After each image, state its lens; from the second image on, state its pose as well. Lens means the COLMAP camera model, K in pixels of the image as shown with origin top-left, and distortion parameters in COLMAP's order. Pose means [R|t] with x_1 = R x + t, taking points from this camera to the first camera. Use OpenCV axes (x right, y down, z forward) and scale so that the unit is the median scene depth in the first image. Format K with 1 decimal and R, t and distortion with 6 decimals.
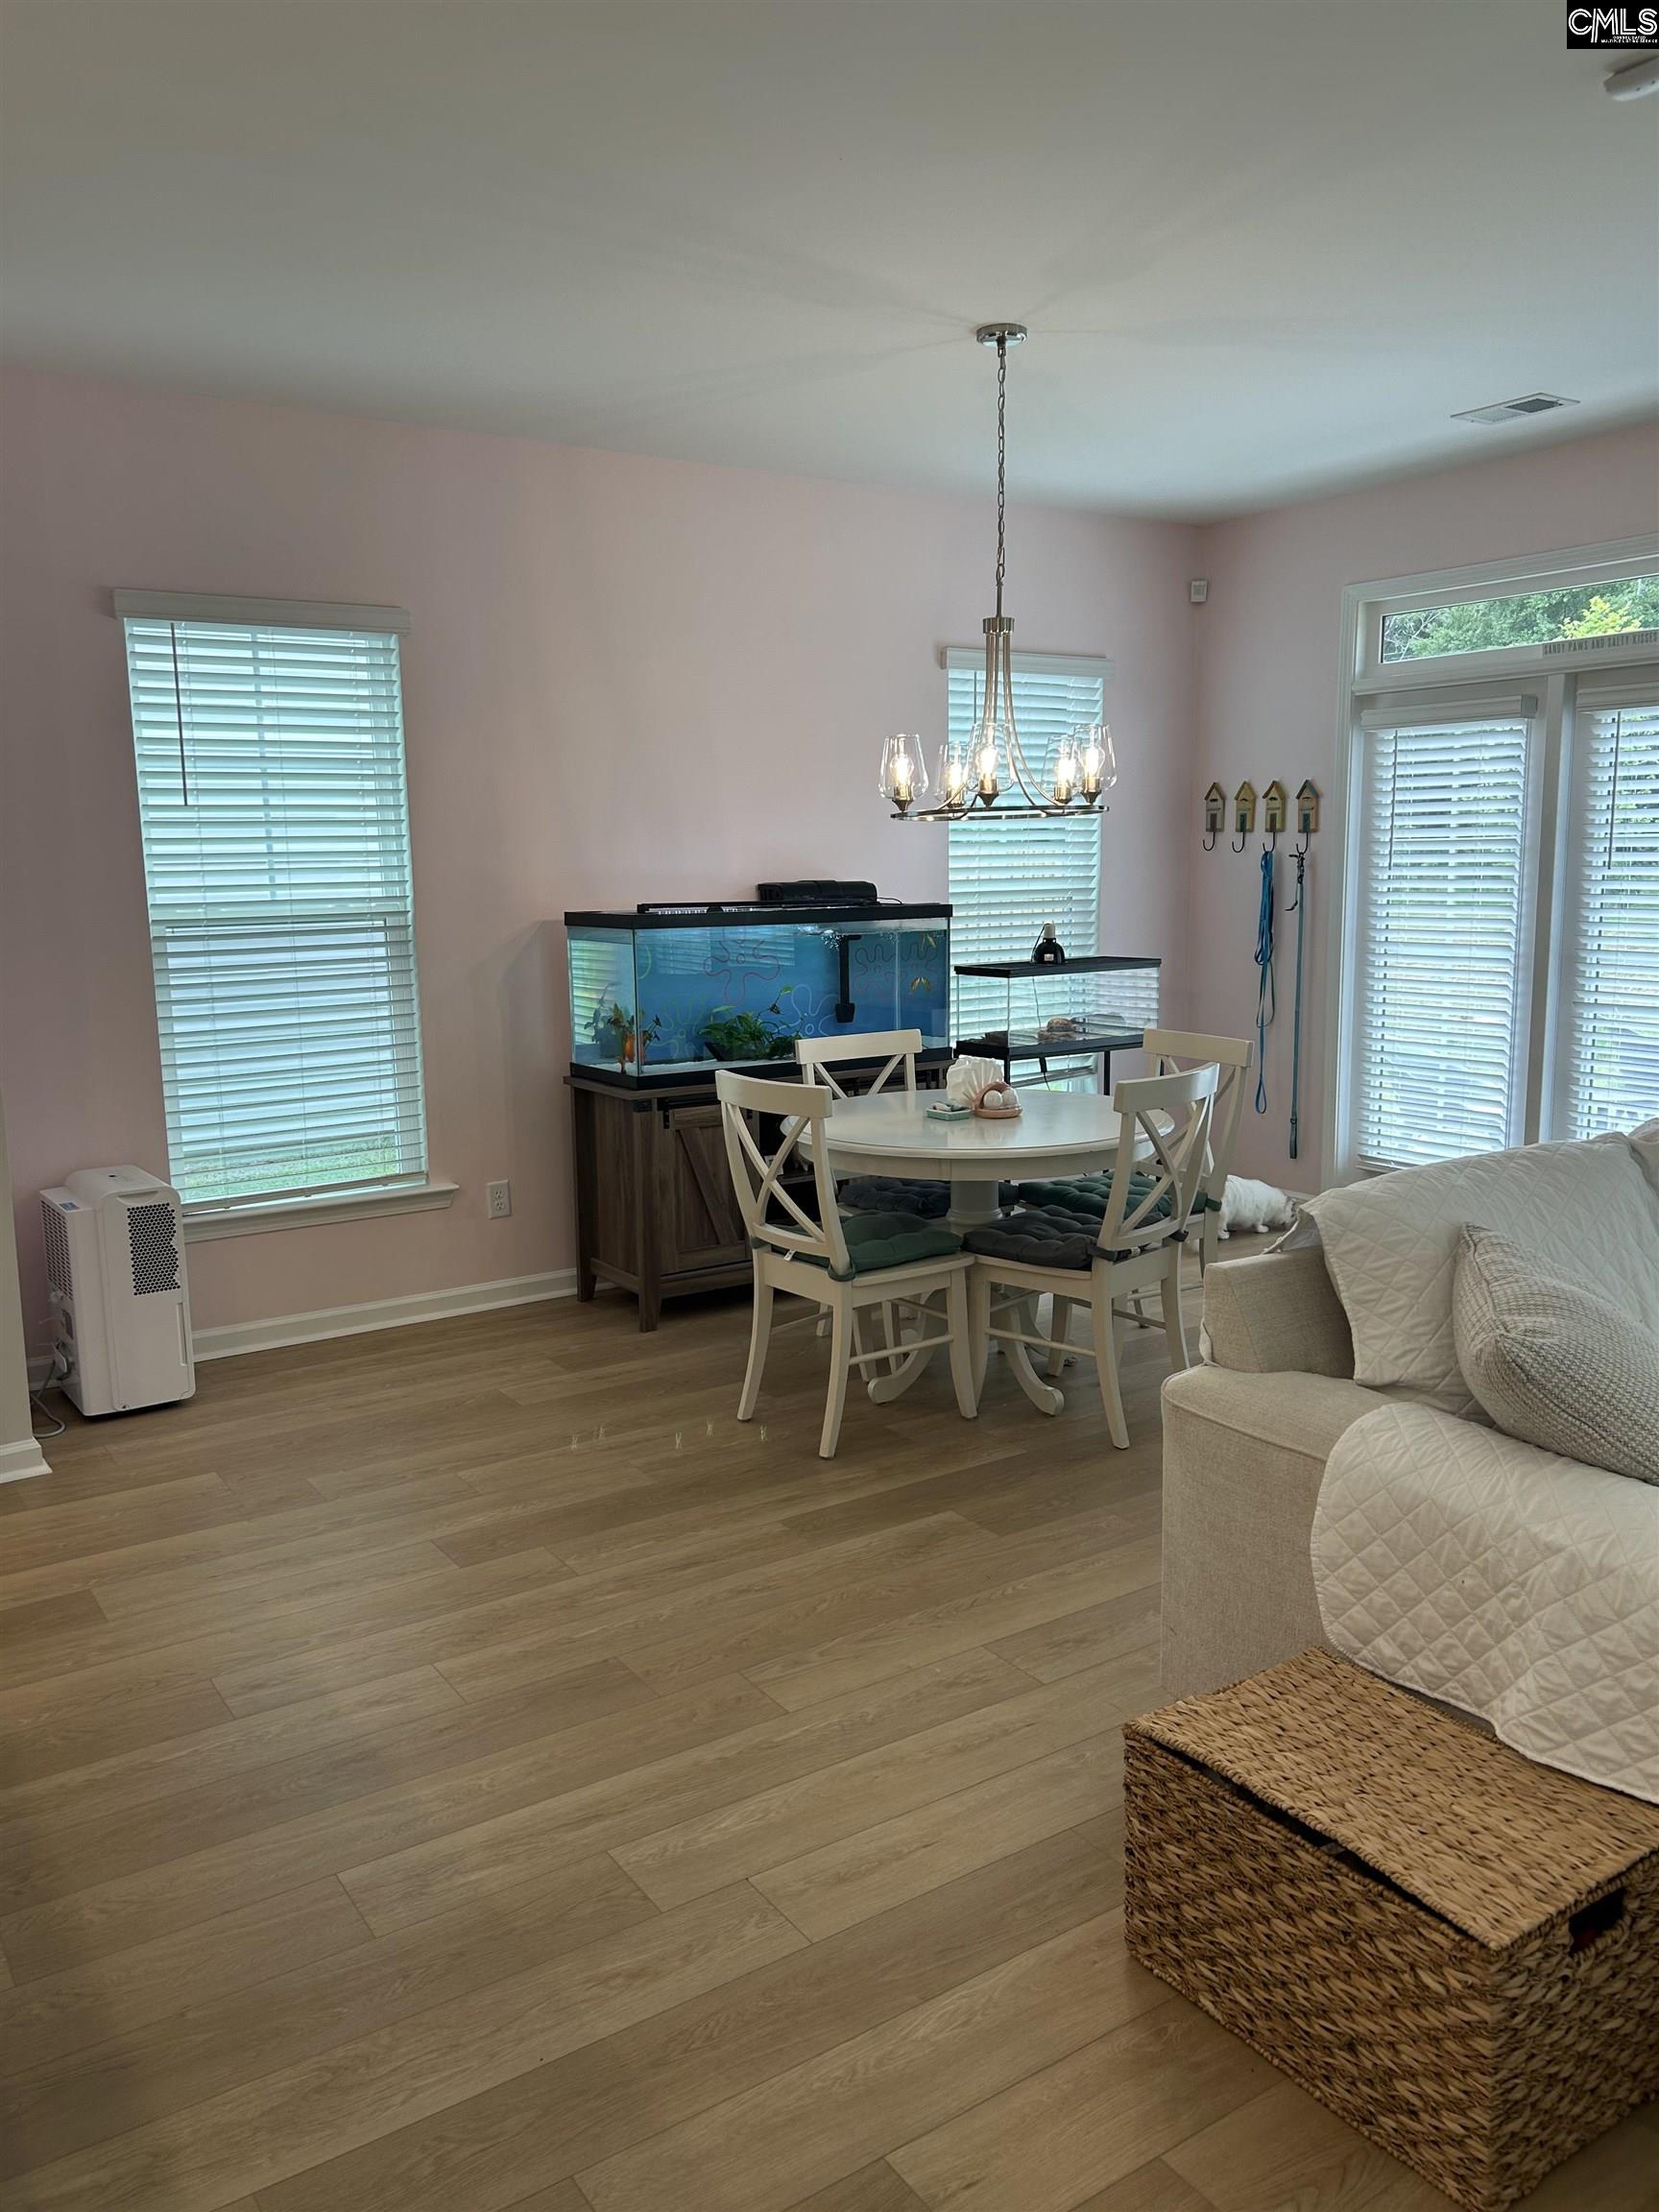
lens RADIAL K [[1648.9, 0, 817.5], [0, 1648.9, 1128.3], [0, 0, 1]] dist [0.079421, -0.099443]
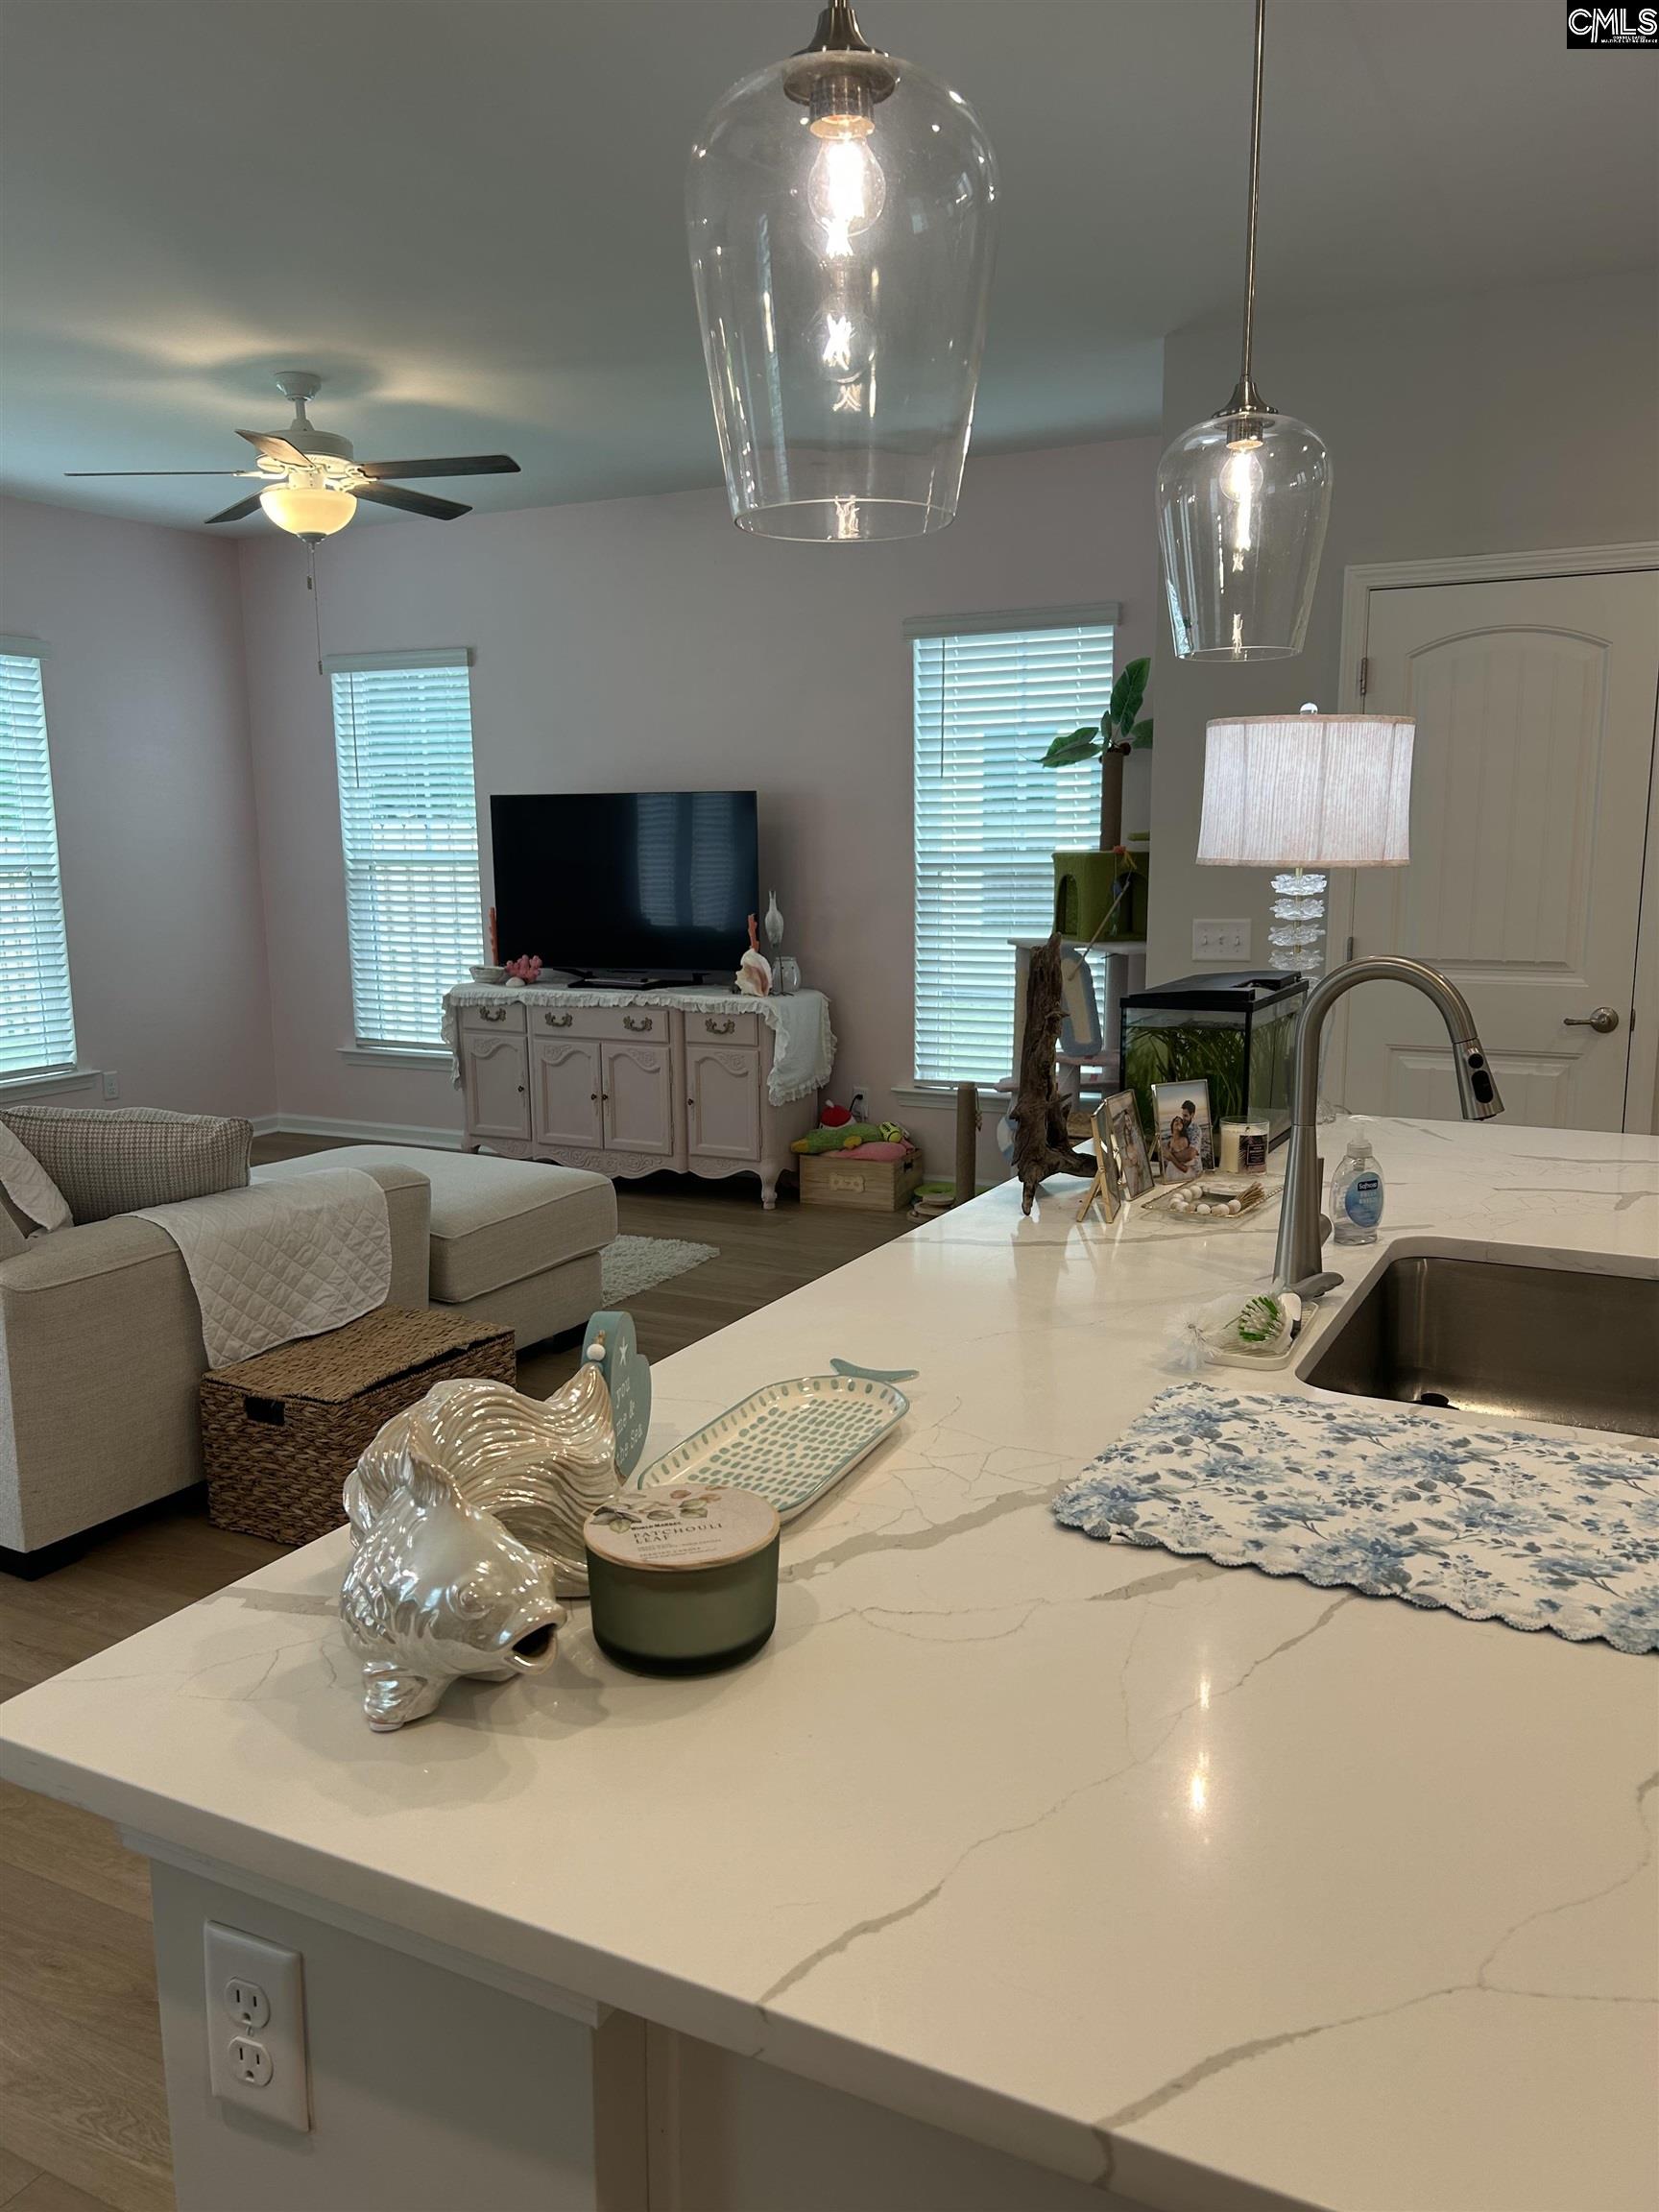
lens RADIAL K [[1662.1, 0, 855.8], [0, 1662.1, 1131.2], [0, 0, 1]] dist [0.055066, -0.066748]
pose [[-0.489923, -0.136050, 0.861084, -0.751404], [0.158773, 0.957302, 0.241588, -0.094340], [-0.857185, 0.255077, -0.447403, 0.701600]]
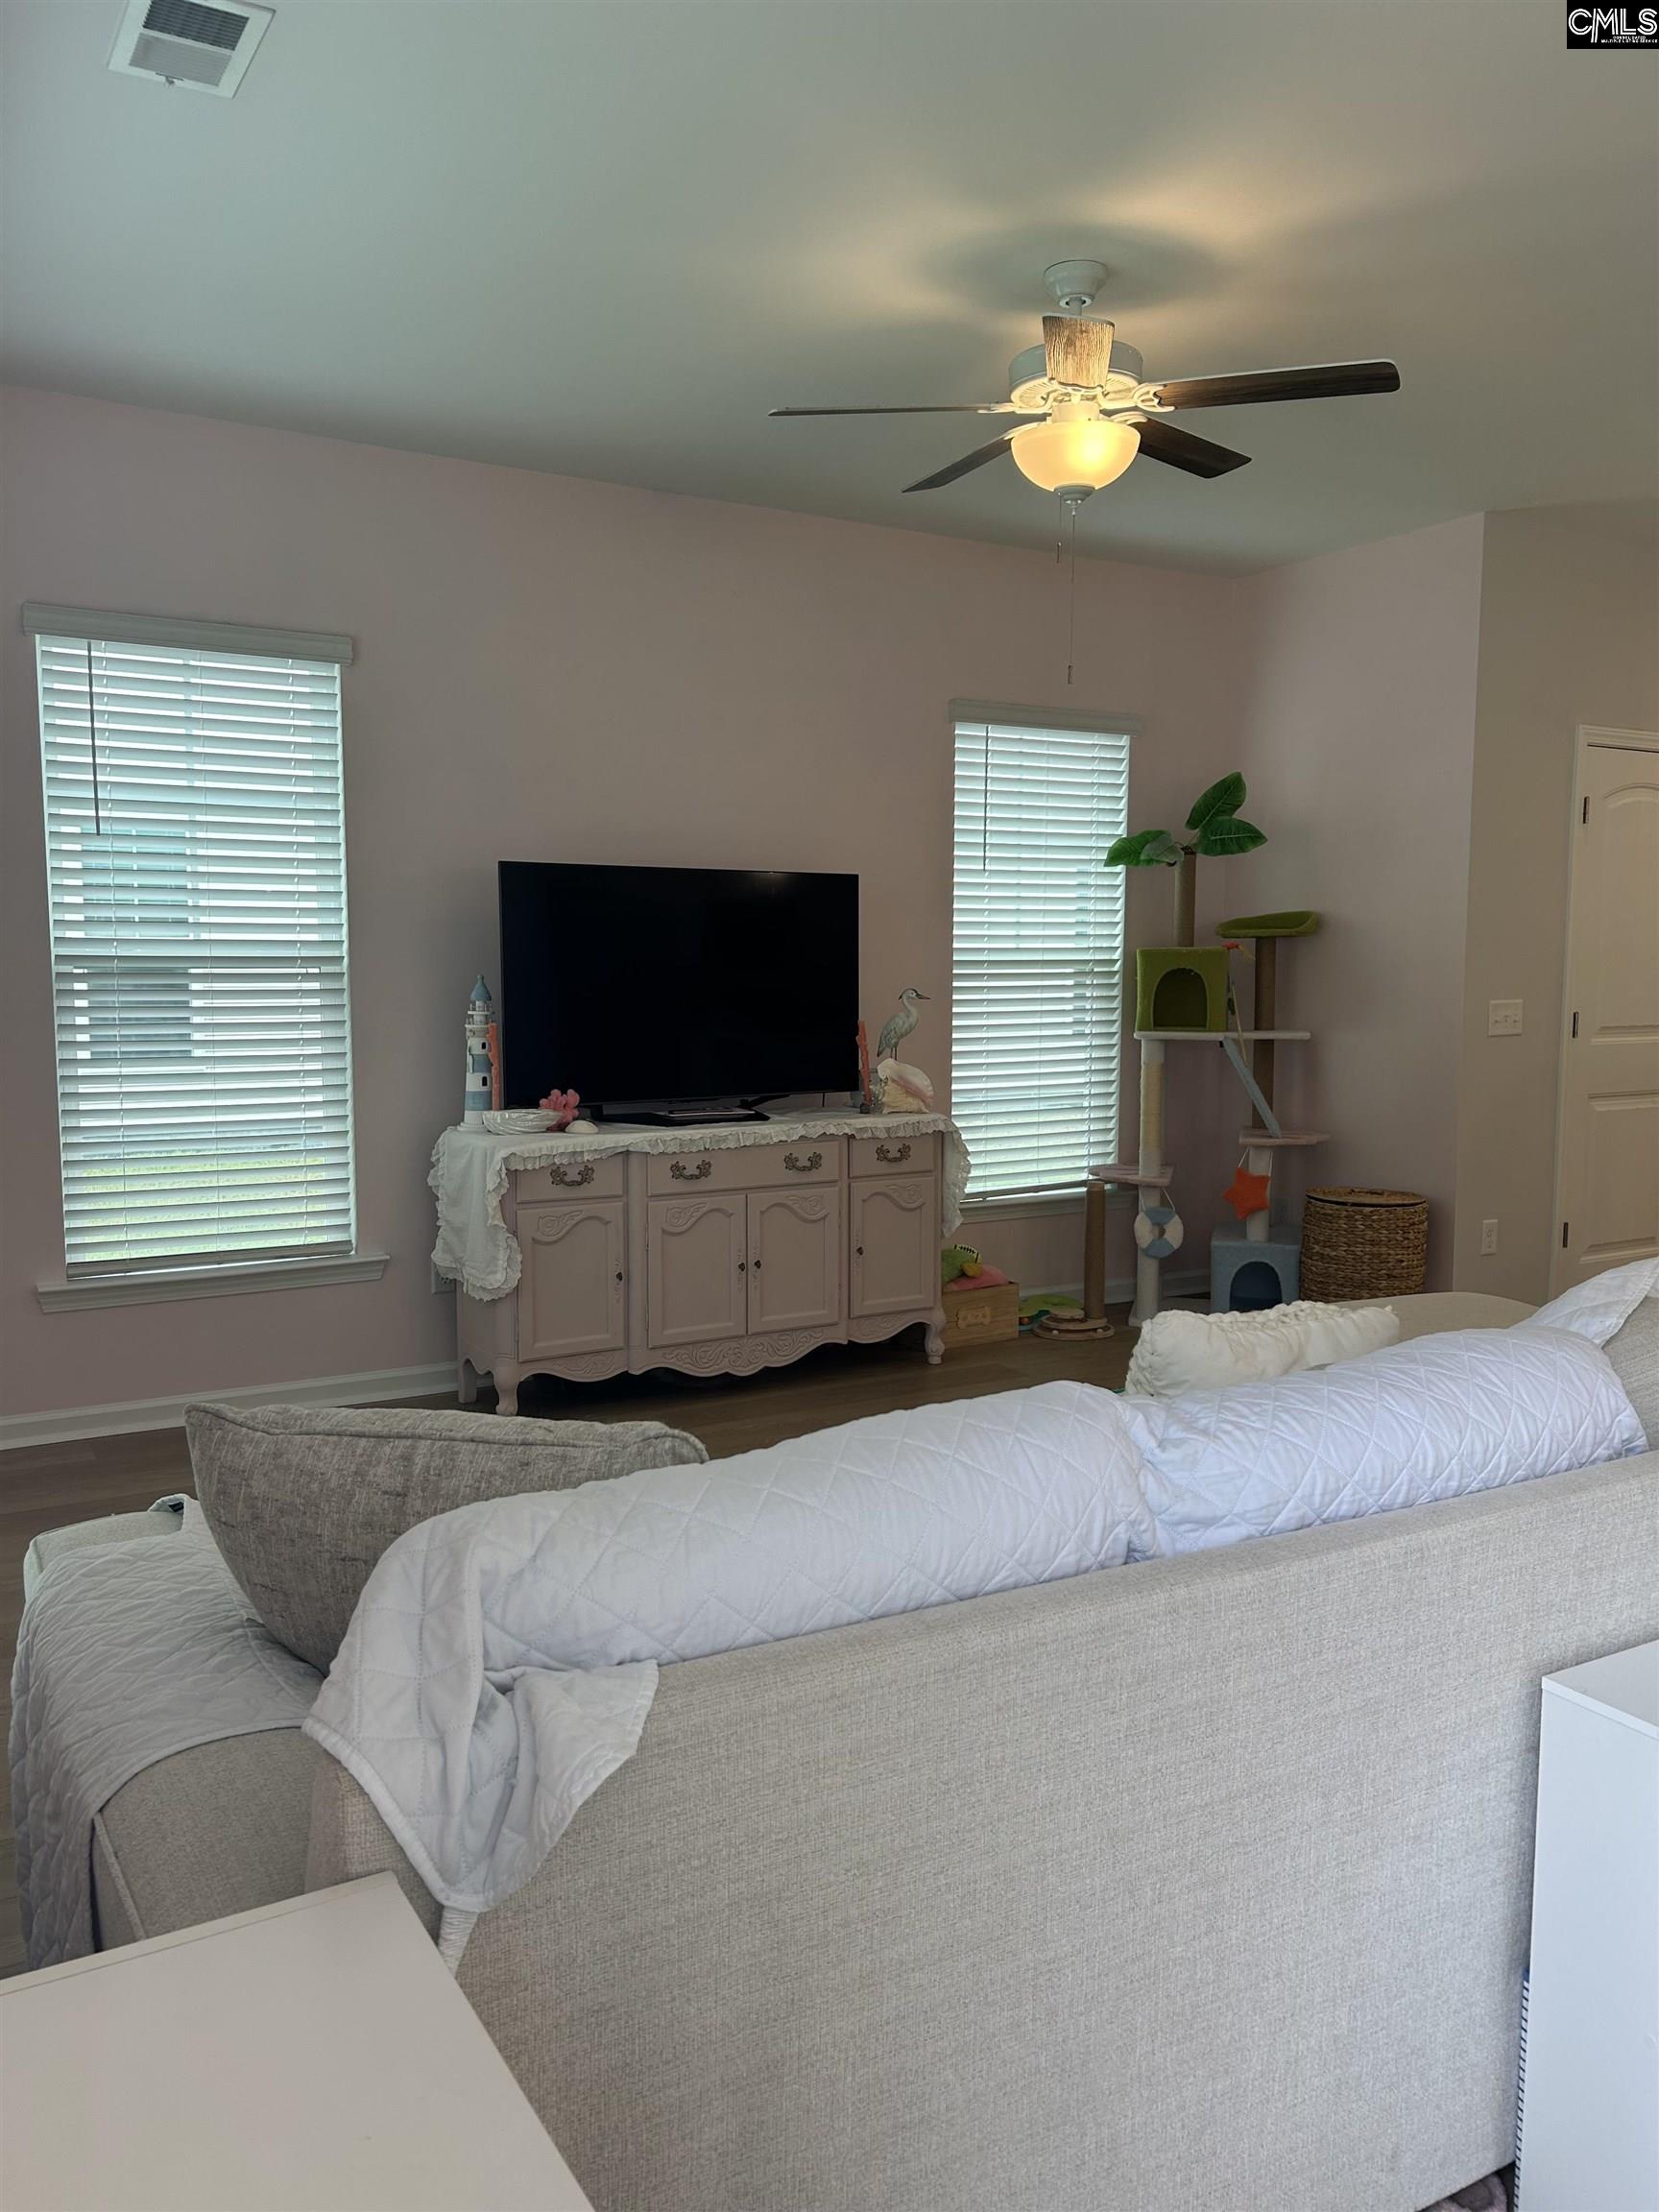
lens RADIAL K [[1662.1, 0, 855.8], [0, 1662.1, 1131.2], [0, 0, 1]] dist [0.055066, -0.066748]
pose [[-0.998638, 0.009738, 0.051265, 0.715151], [0.022895, 0.964591, 0.262753, -0.193528], [-0.046891, 0.263569, -0.963500, 1.365791]]
